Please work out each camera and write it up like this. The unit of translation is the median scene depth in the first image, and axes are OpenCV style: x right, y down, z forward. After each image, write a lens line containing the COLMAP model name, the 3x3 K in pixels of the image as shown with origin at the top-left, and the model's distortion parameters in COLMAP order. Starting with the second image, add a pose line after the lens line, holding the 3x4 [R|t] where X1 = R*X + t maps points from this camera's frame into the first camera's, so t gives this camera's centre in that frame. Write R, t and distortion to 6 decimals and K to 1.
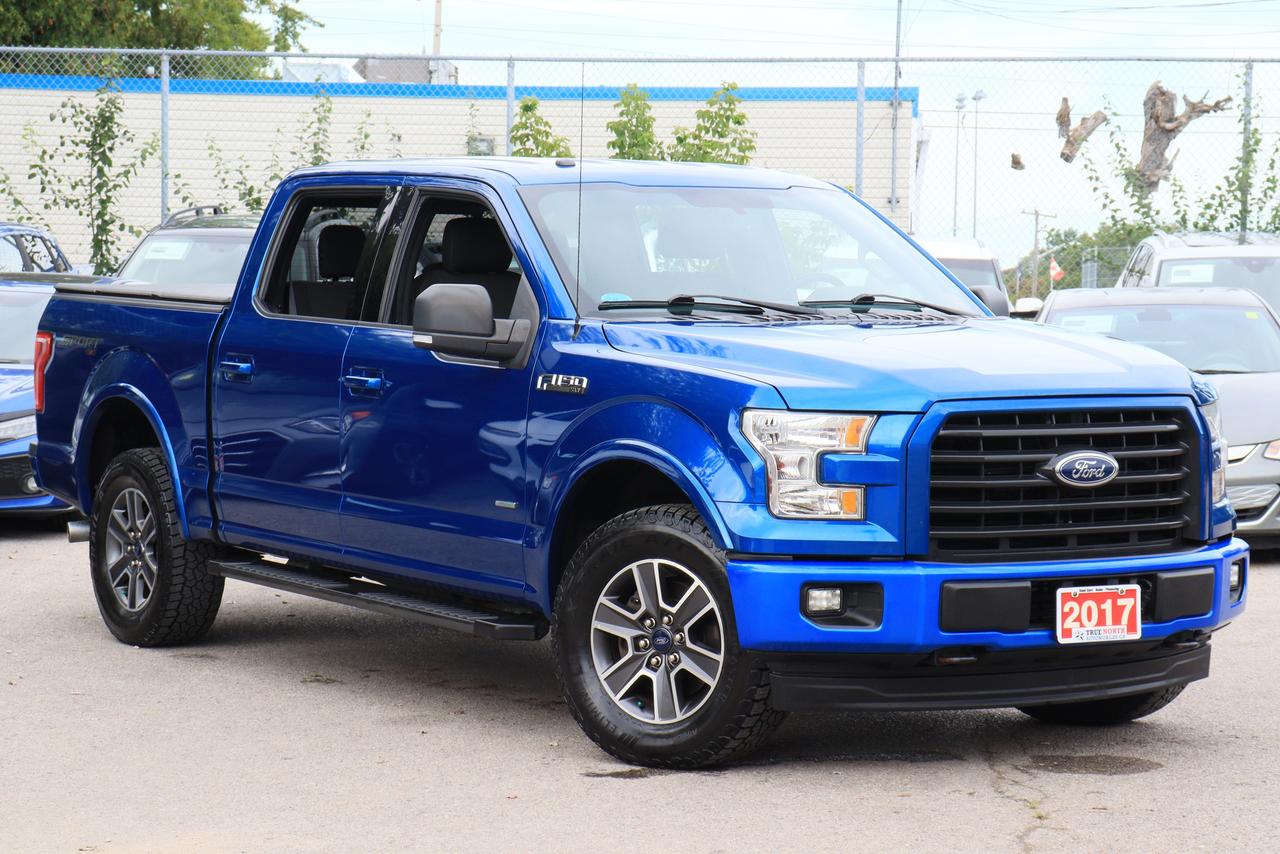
lens RADIAL K [[3117.1, 0, 640.0], [0, 3117.1, 427.0], [0, 0, 1]] dist [0.062191, 9.028107]
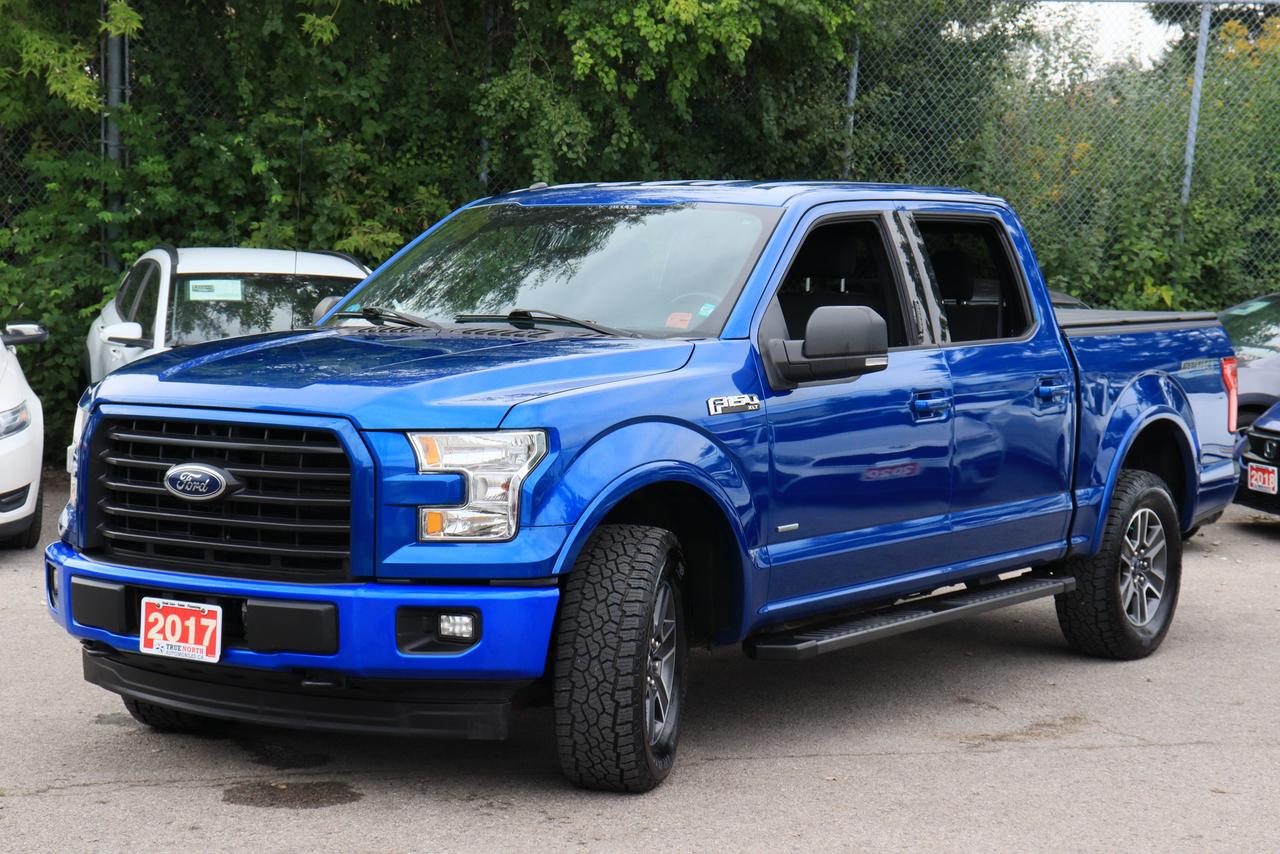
lens RADIAL K [[2517.5, 0, 640.0], [0, 2517.5, 427.0], [0, 0, 1]] dist [0.234297, 0.010749]
pose [[0.366700, 0.053904, -0.928776, 0.928895], [-0.061559, 0.997538, 0.033590, -0.038910], [0.928300, 0.044857, 0.369115, 0.835278]]
